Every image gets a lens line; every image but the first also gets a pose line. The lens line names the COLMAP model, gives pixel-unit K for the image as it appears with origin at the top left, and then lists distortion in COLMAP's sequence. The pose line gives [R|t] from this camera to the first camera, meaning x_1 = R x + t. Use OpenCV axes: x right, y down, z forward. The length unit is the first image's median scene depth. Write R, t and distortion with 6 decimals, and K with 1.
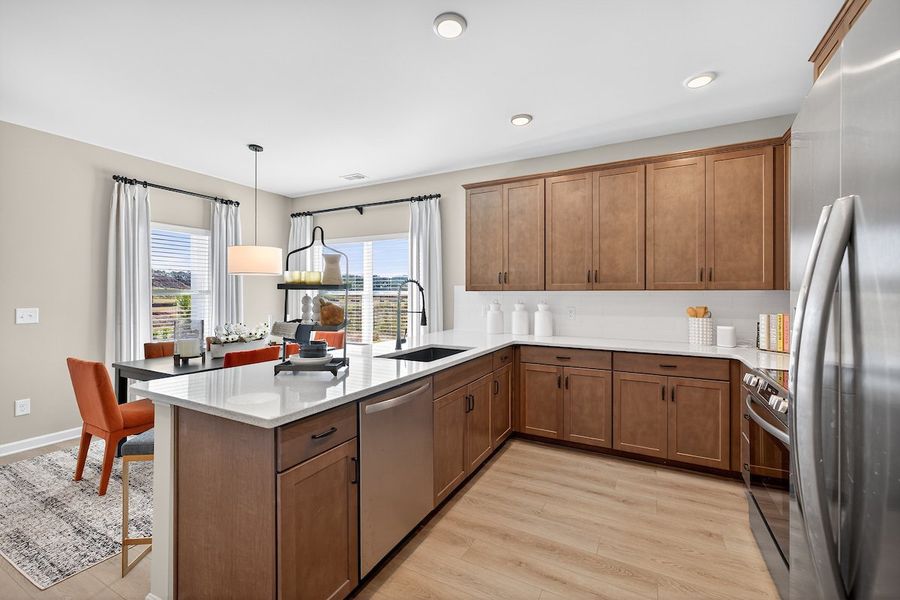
lens RADIAL K [[382.4, 0, 450.5], [0, 382.4, 294.5], [0, 0, 1]] dist [0.009801, -0.000992]
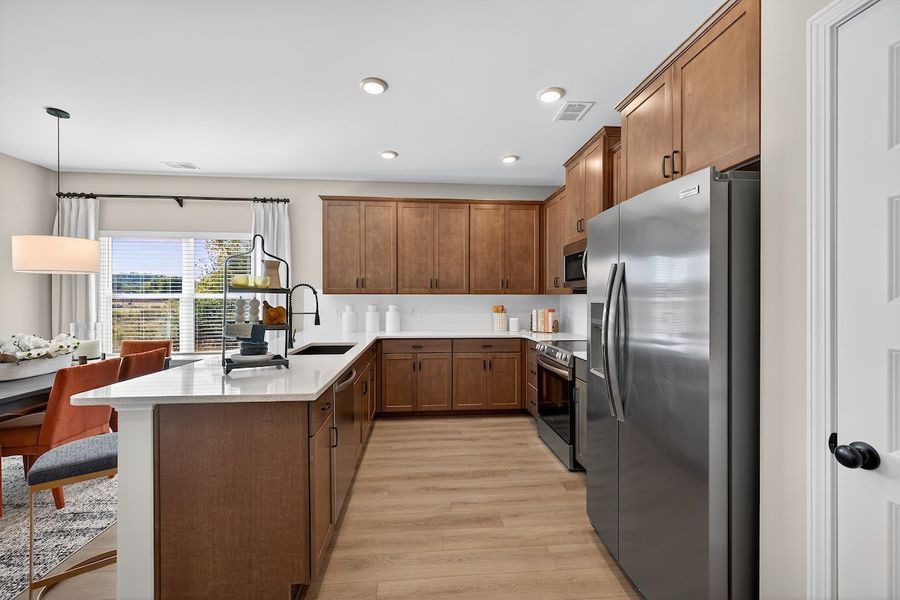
lens RADIAL K [[382.4, 0, 450.6], [0, 382.4, 299.8], [0, 0, 1]] dist [0.009801, -0.000992]
pose [[0.839342, -0.004733, 0.543584, -0.317493], [0.001366, 0.999977, 0.006599, 0.000176], [-0.543603, -0.004796, 0.839329, -0.136519]]
